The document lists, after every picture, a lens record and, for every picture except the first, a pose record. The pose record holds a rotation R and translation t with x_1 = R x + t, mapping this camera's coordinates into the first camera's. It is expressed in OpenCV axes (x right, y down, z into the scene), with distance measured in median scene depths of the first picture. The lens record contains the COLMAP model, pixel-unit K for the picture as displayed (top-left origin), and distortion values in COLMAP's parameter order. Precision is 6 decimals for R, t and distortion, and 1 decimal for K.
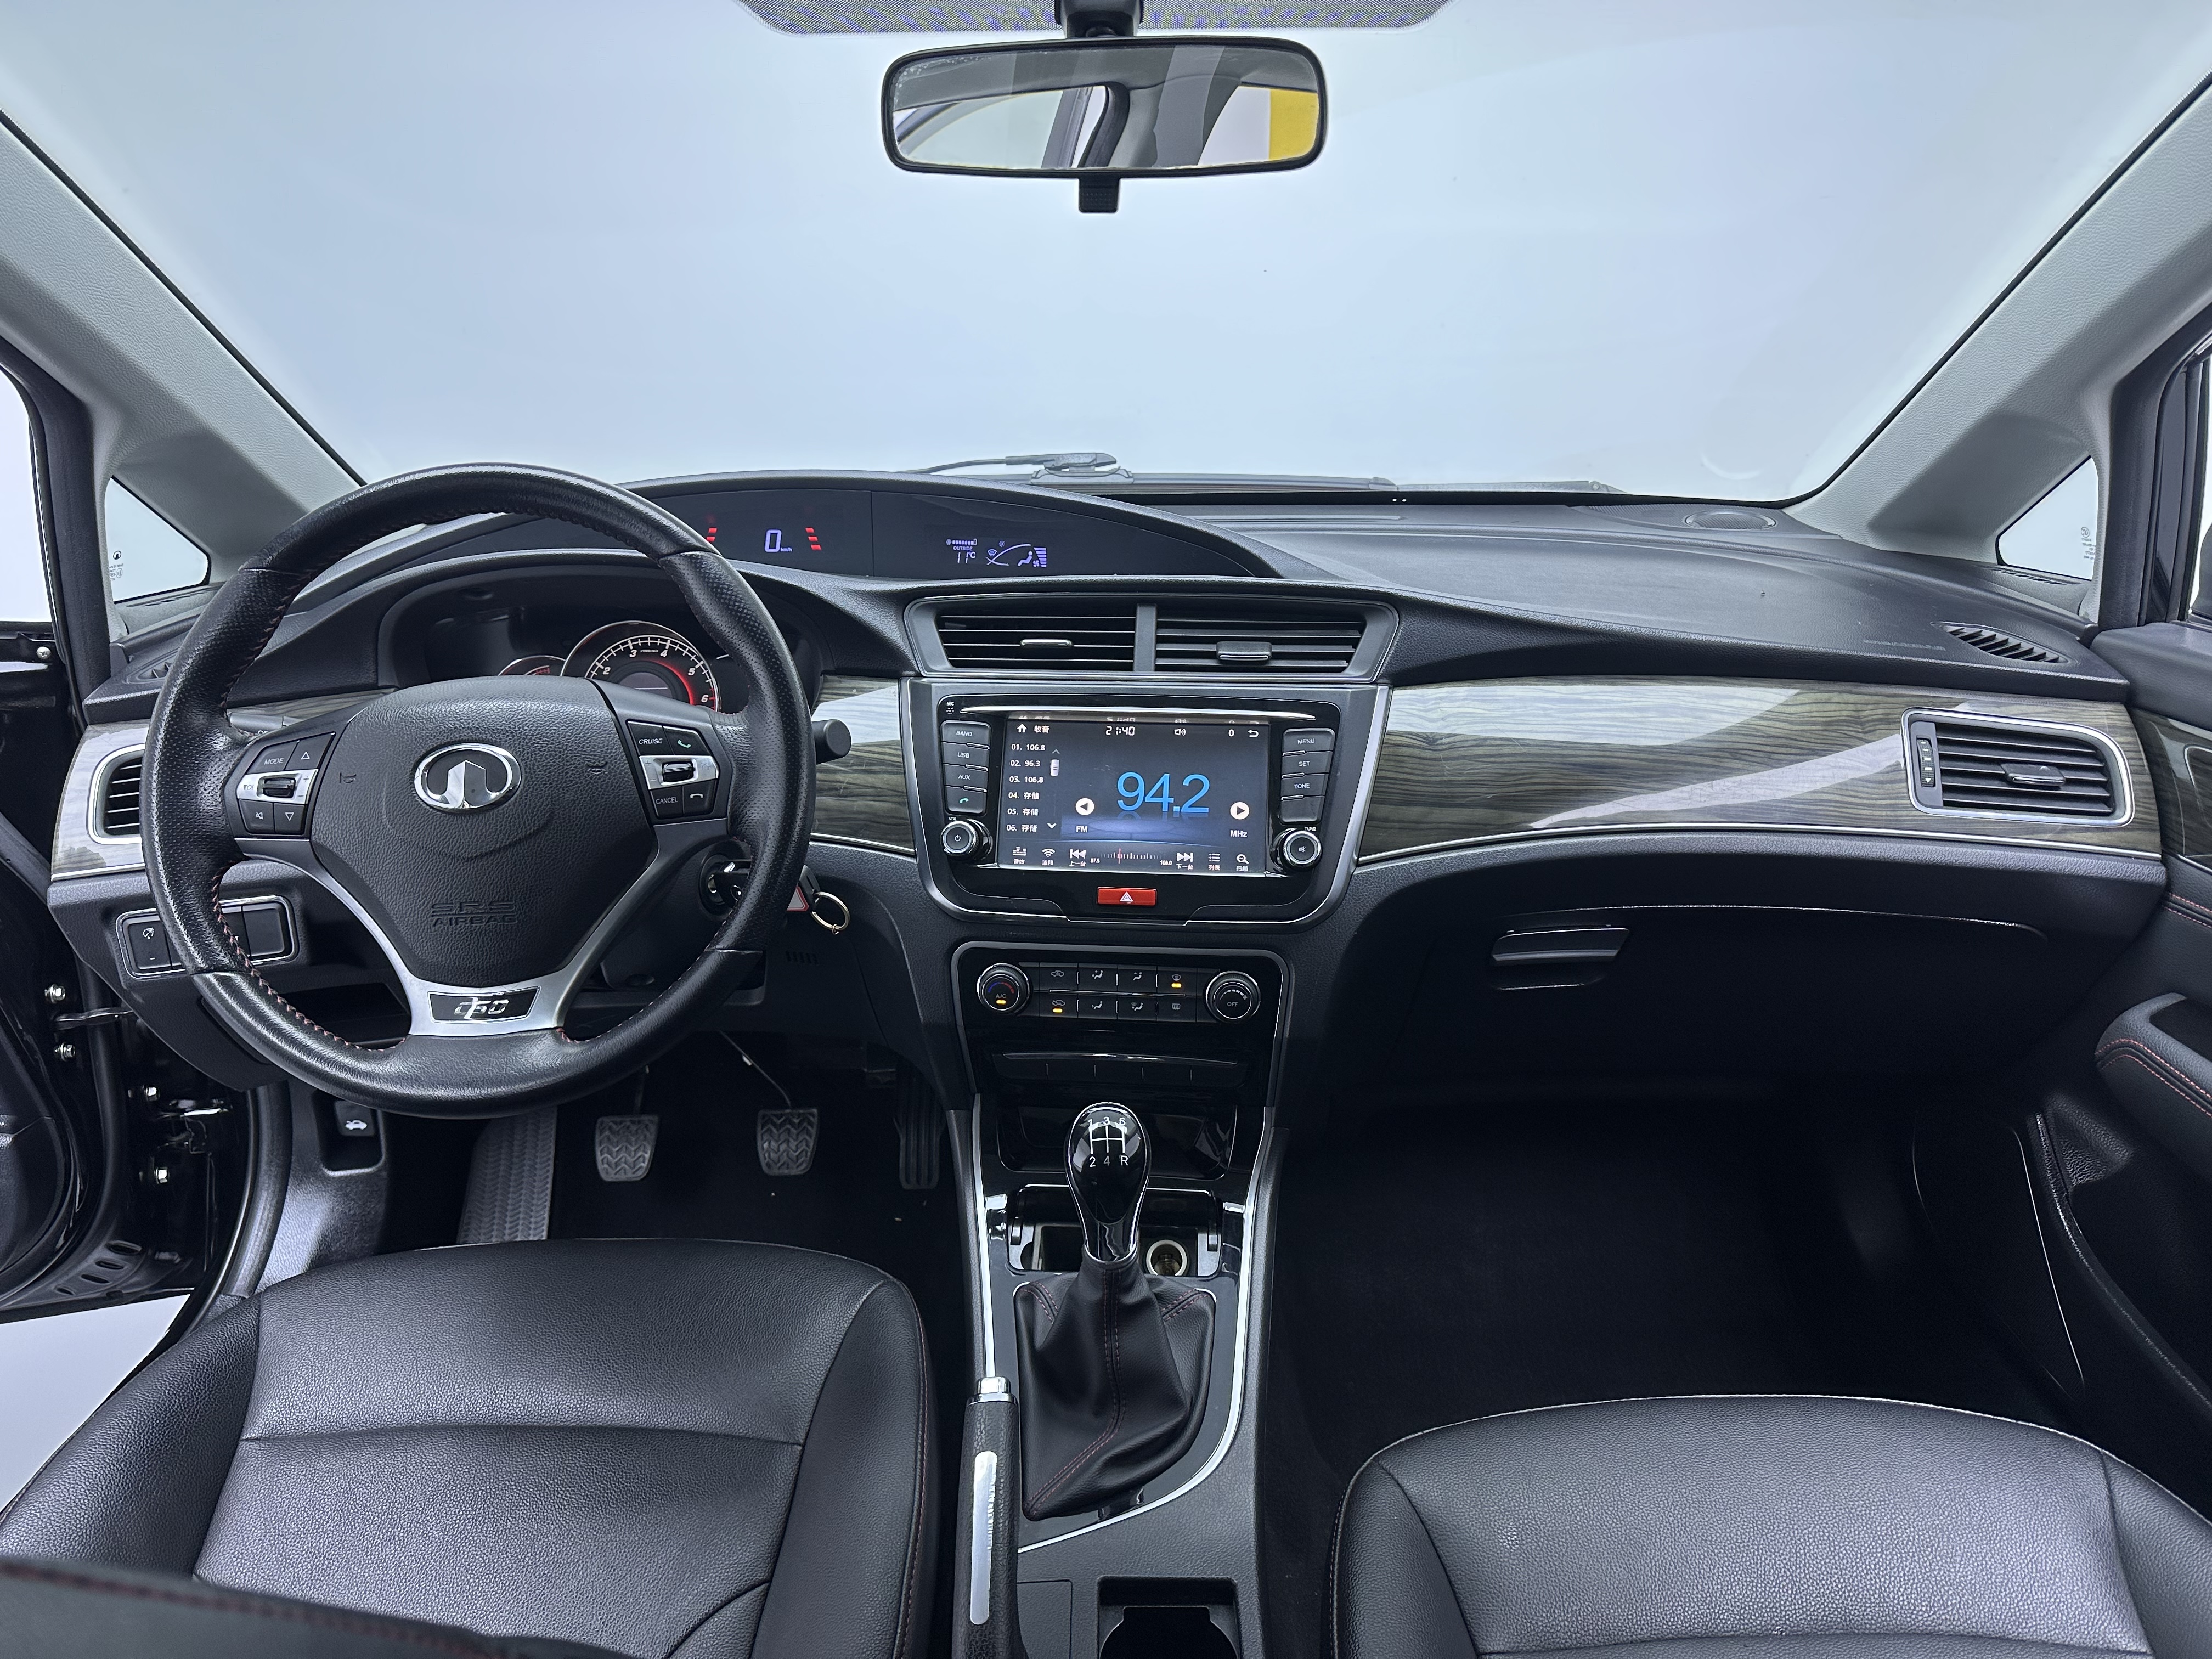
lens RADIAL K [[1545.4, 0, 1142.7], [0, 1545.4, 829.6], [0, 0, 1]] dist [0.054117, -0.071427]
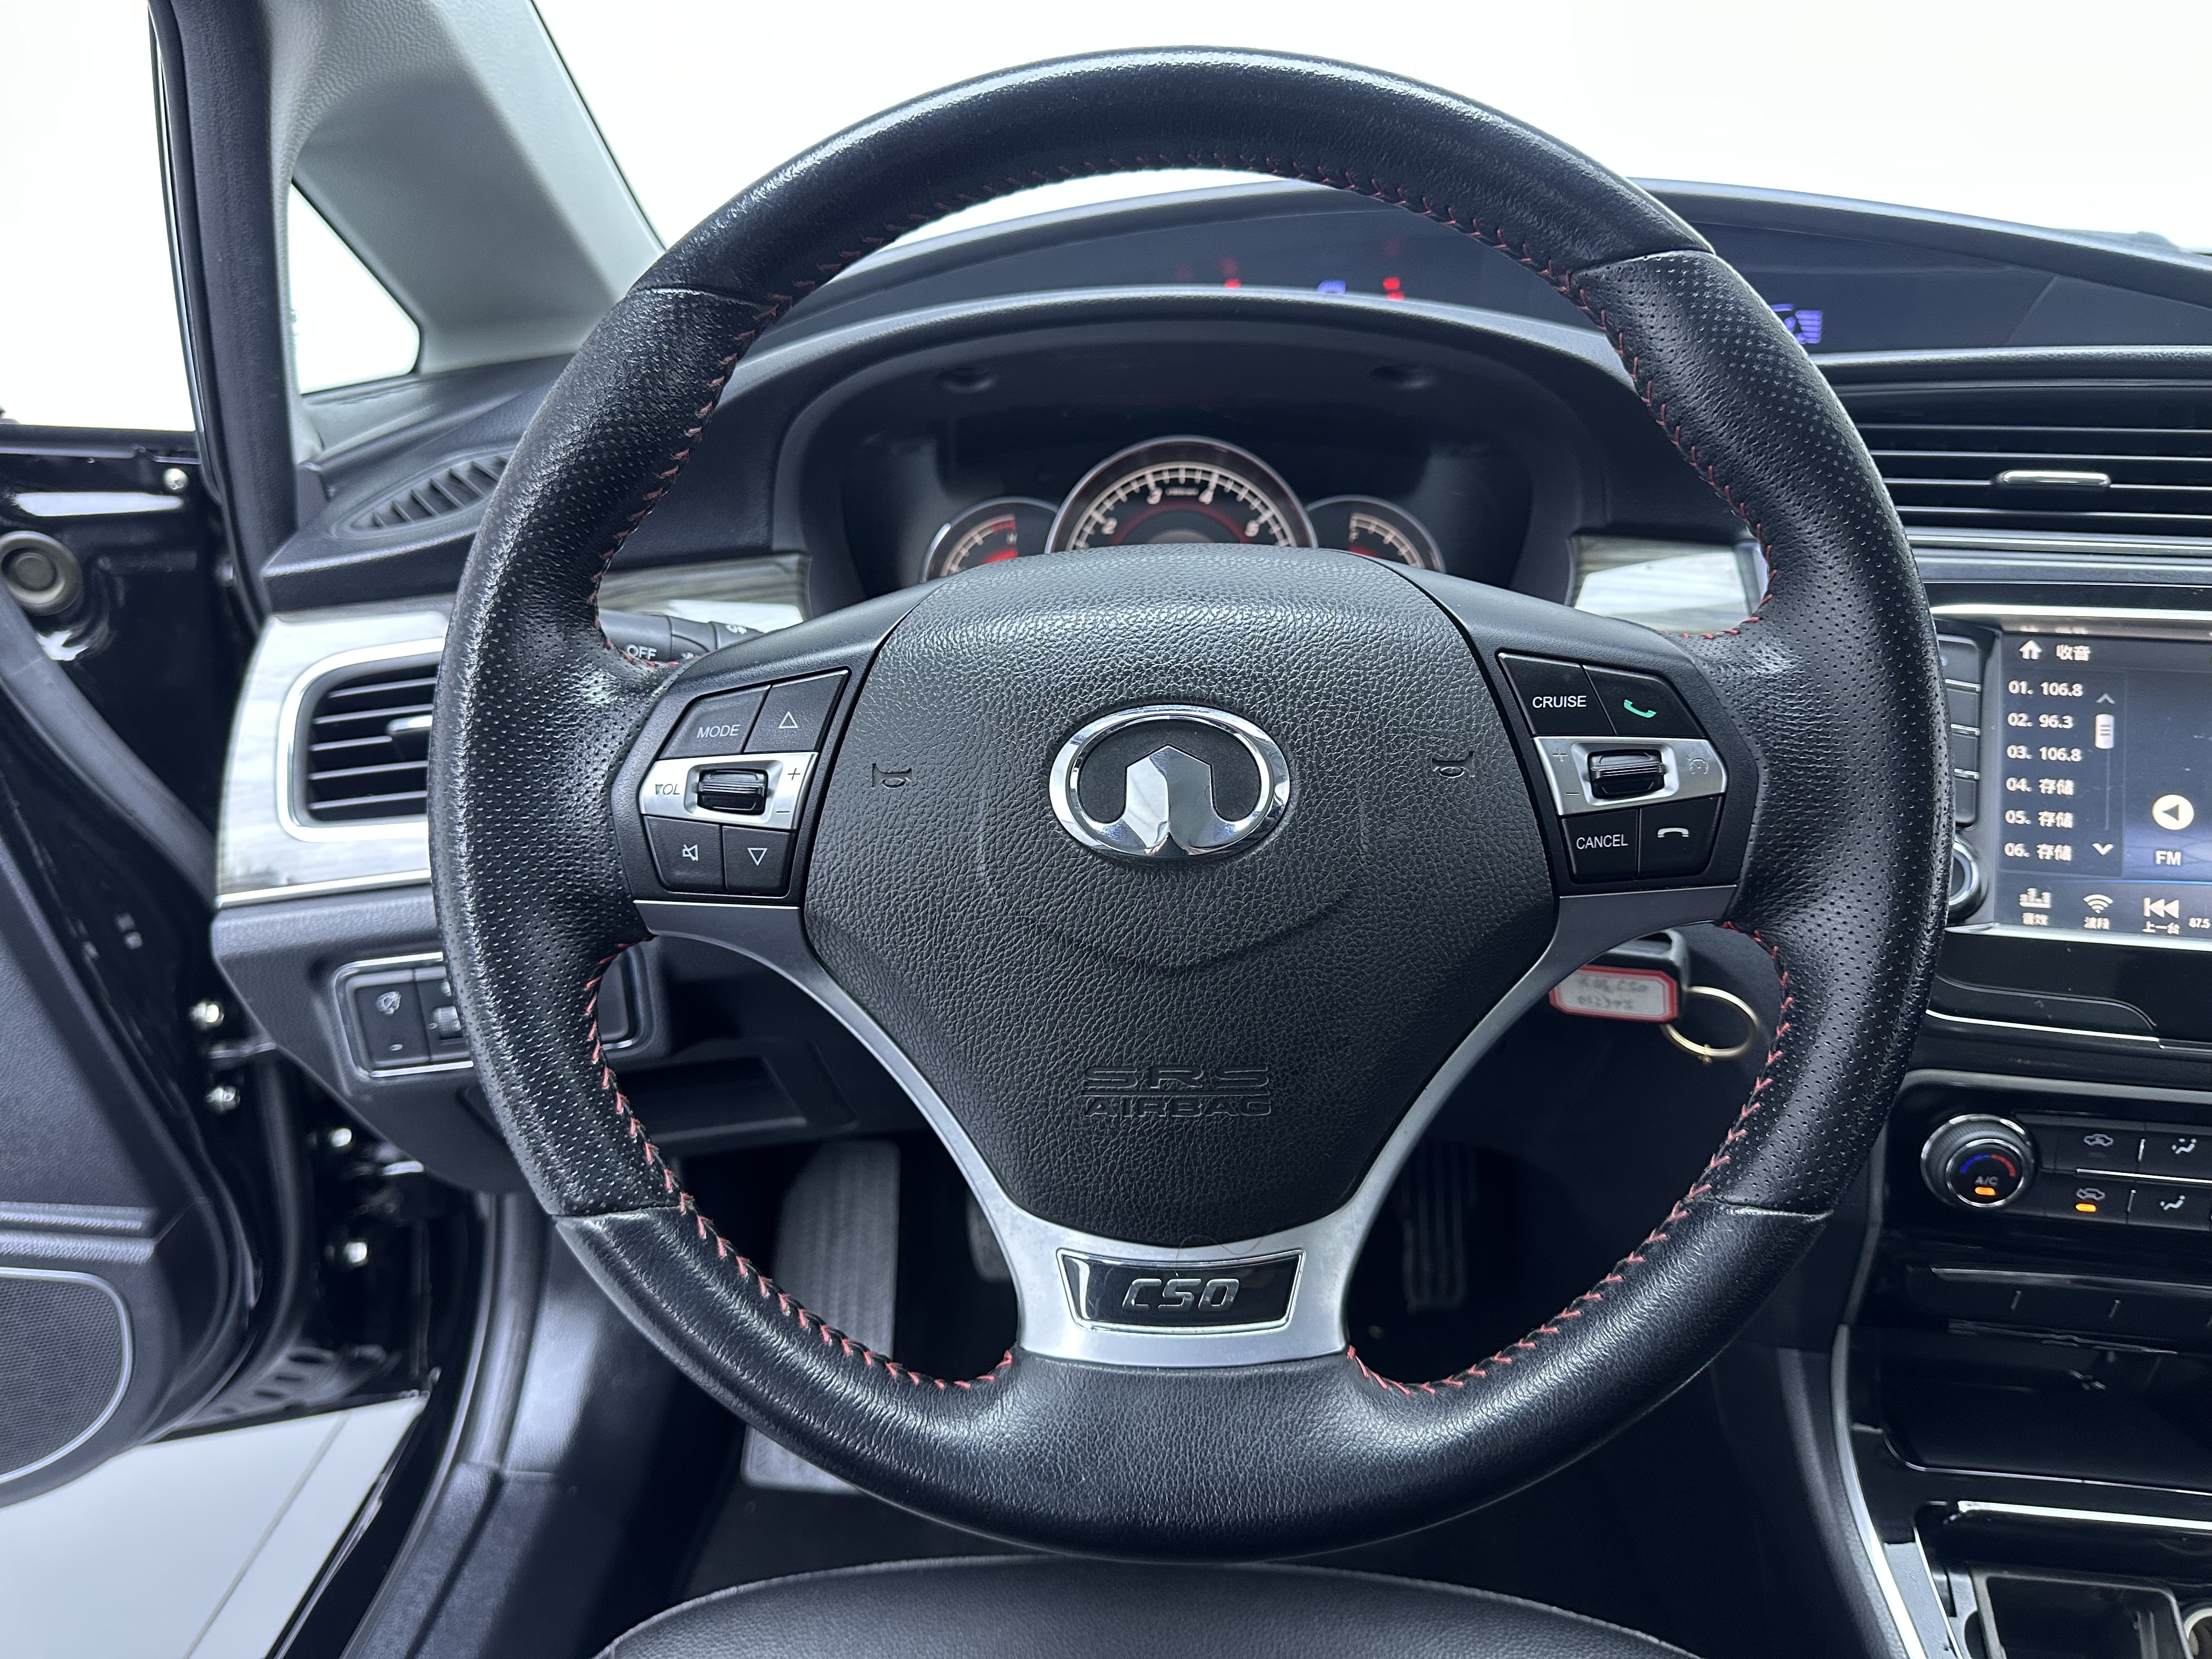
lens RADIAL K [[1571.7, 0, 1106.0], [0, 1571.7, 829.5], [0, 0, 1]] dist [0.123168, -0.202259]
pose [[0.997048, 0.026718, -0.071983, -0.344429], [-0.019983, 0.995493, 0.092709, -0.050434], [0.074135, -0.090997, 0.993088, 0.461772]]
